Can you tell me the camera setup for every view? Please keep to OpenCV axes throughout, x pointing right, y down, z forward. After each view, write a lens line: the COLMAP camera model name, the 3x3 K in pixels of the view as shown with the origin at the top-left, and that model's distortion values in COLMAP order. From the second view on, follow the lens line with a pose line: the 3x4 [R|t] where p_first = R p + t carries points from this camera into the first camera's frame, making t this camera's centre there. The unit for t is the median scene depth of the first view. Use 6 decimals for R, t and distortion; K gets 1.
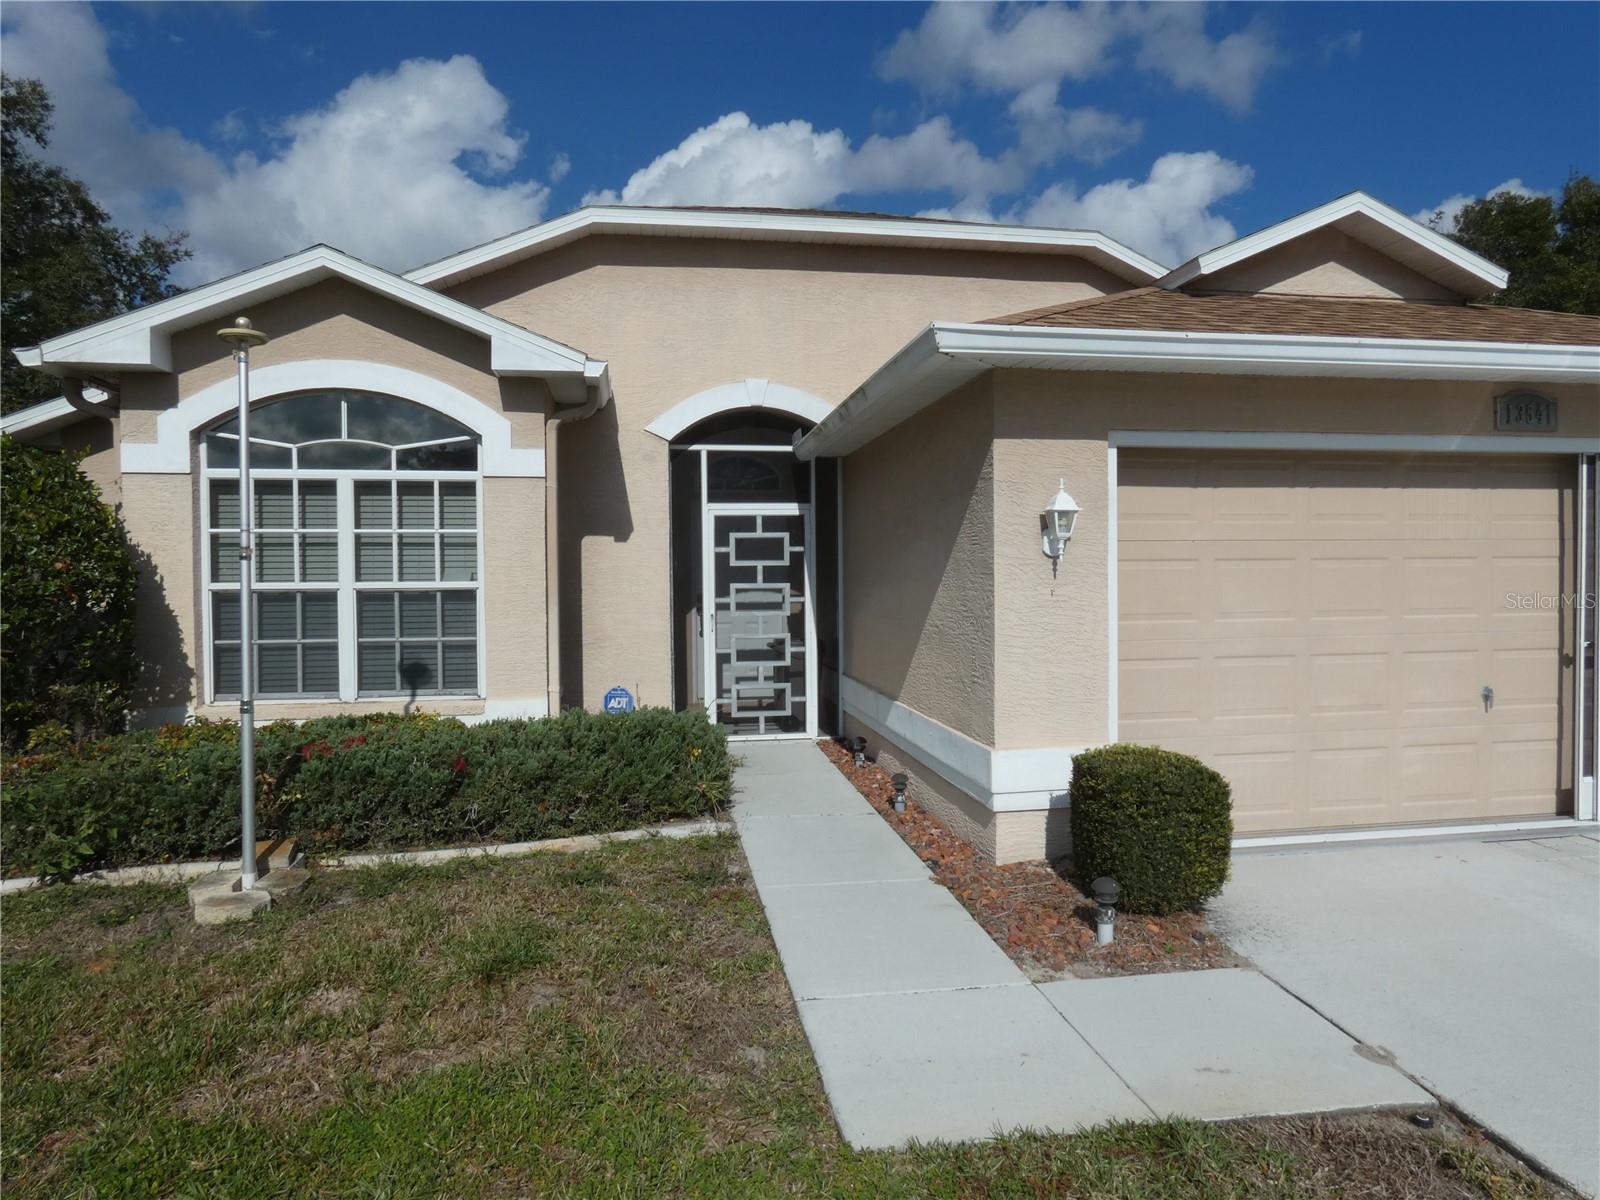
lens RADIAL K [[966.9, 0, 804.7], [0, 966.9, 582.4], [0, 0, 1]] dist [0.003120, 0.000759]
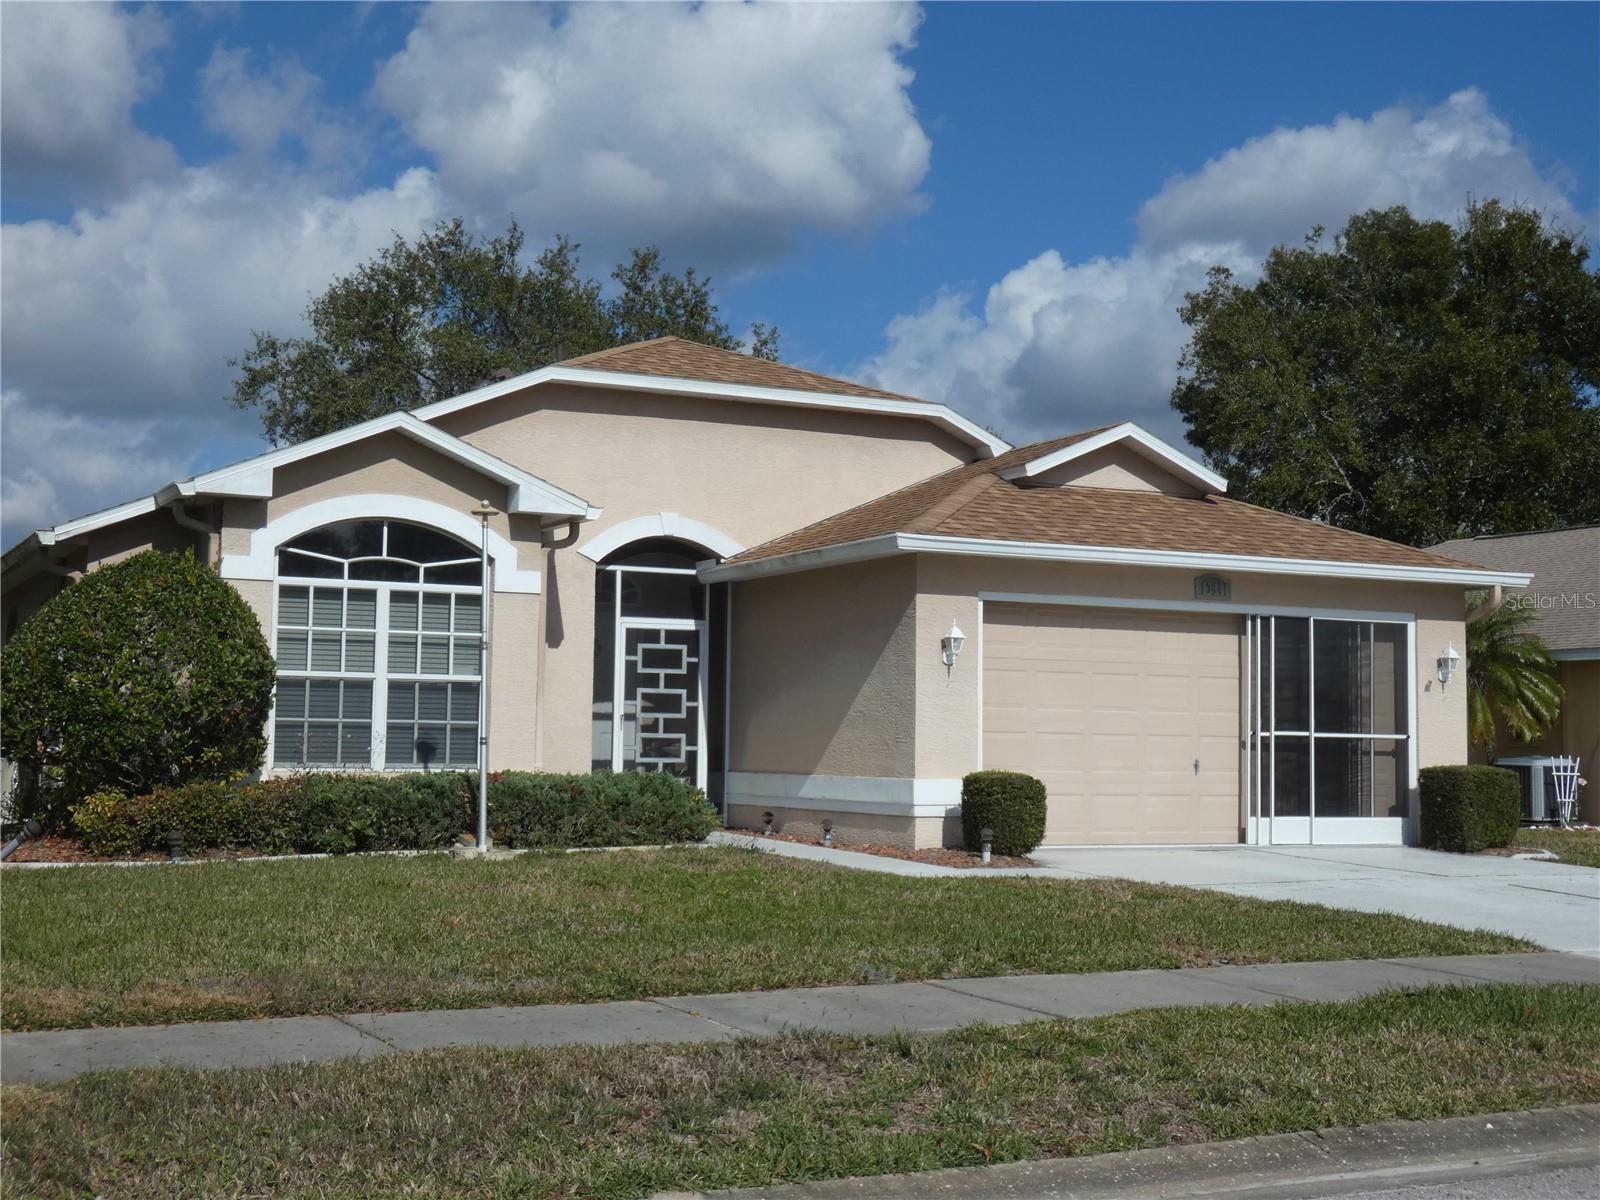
lens RADIAL K [[1991.0, 0, 800.0], [0, 1991.0, 600.0], [0, 0, 1]] dist [0.218872, -0.007061]
pose [[0.954853, 0.041916, 0.294108, -0.719654], [-0.018092, 0.996363, -0.083264, 0.109711], [-0.296528, 0.074184, 0.952138, -1.584877]]
